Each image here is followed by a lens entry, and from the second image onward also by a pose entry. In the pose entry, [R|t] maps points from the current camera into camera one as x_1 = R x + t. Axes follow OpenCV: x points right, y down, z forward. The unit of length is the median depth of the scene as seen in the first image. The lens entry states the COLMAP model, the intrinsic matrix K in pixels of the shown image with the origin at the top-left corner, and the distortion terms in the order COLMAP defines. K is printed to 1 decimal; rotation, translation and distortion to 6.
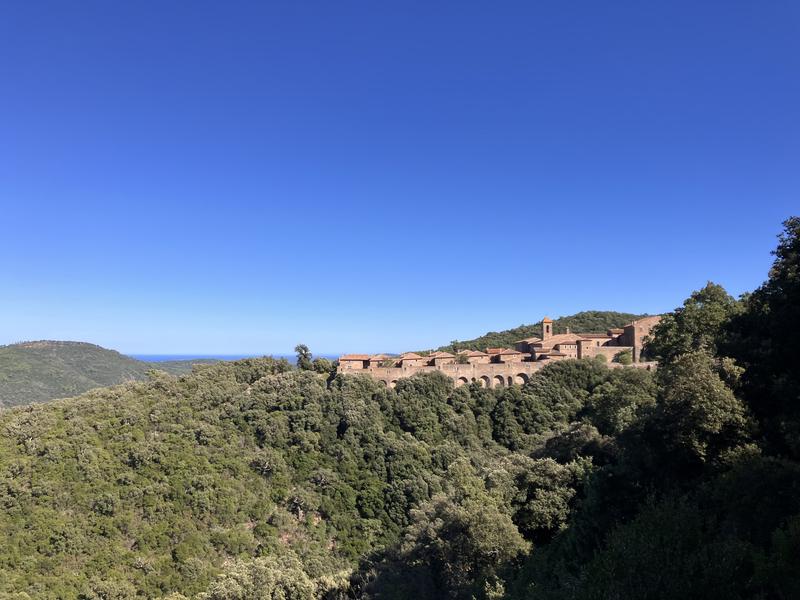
lens RADIAL K [[655.0, 0, 403.9], [0, 655.0, 298.4], [0, 0, 1]] dist [0.062218, 0.004449]
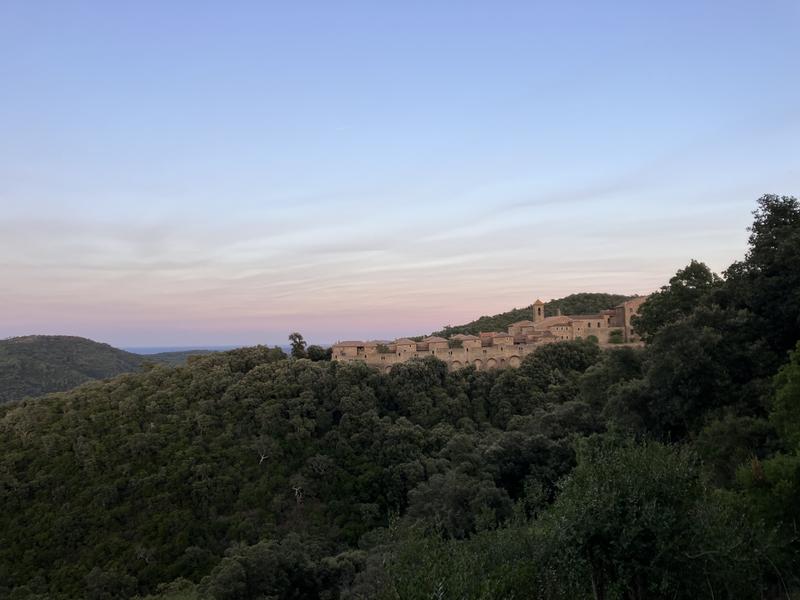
lens RADIAL K [[655.0, 0, 403.9], [0, 655.0, 298.4], [0, 0, 1]] dist [0.062218, 0.004449]
pose [[0.999662, -0.022815, 0.012486, -0.001228], [0.022553, 0.999532, 0.020686, 0.000786], [-0.012952, -0.020397, 0.999708, -0.005389]]
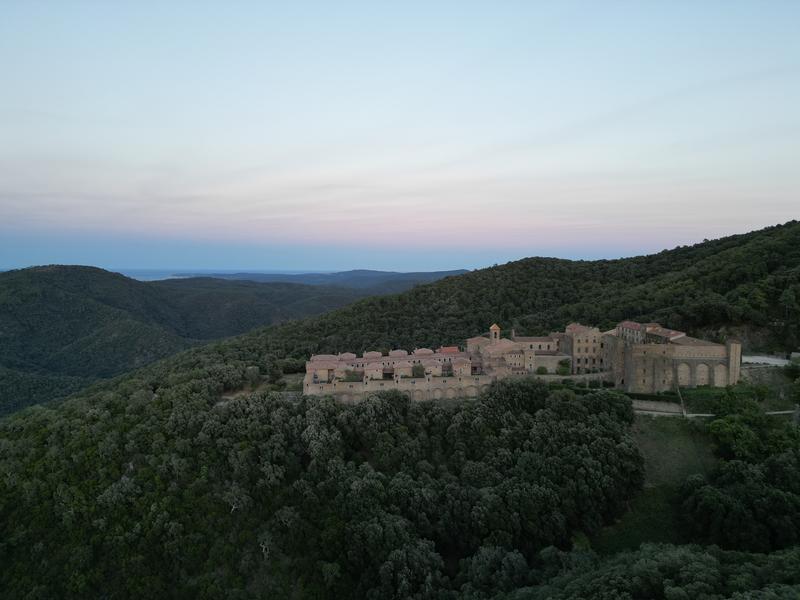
lens RADIAL K [[556.3, 0, 400.0], [0, 556.3, 300.0], [0, 0, 1]] dist [0.057441, -0.003385]
pose [[0.999041, -0.003200, 0.043662, 0.021598], [-0.003855, 0.987020, 0.160553, -0.207791], [-0.043609, -0.160567, 0.986061, 0.118149]]
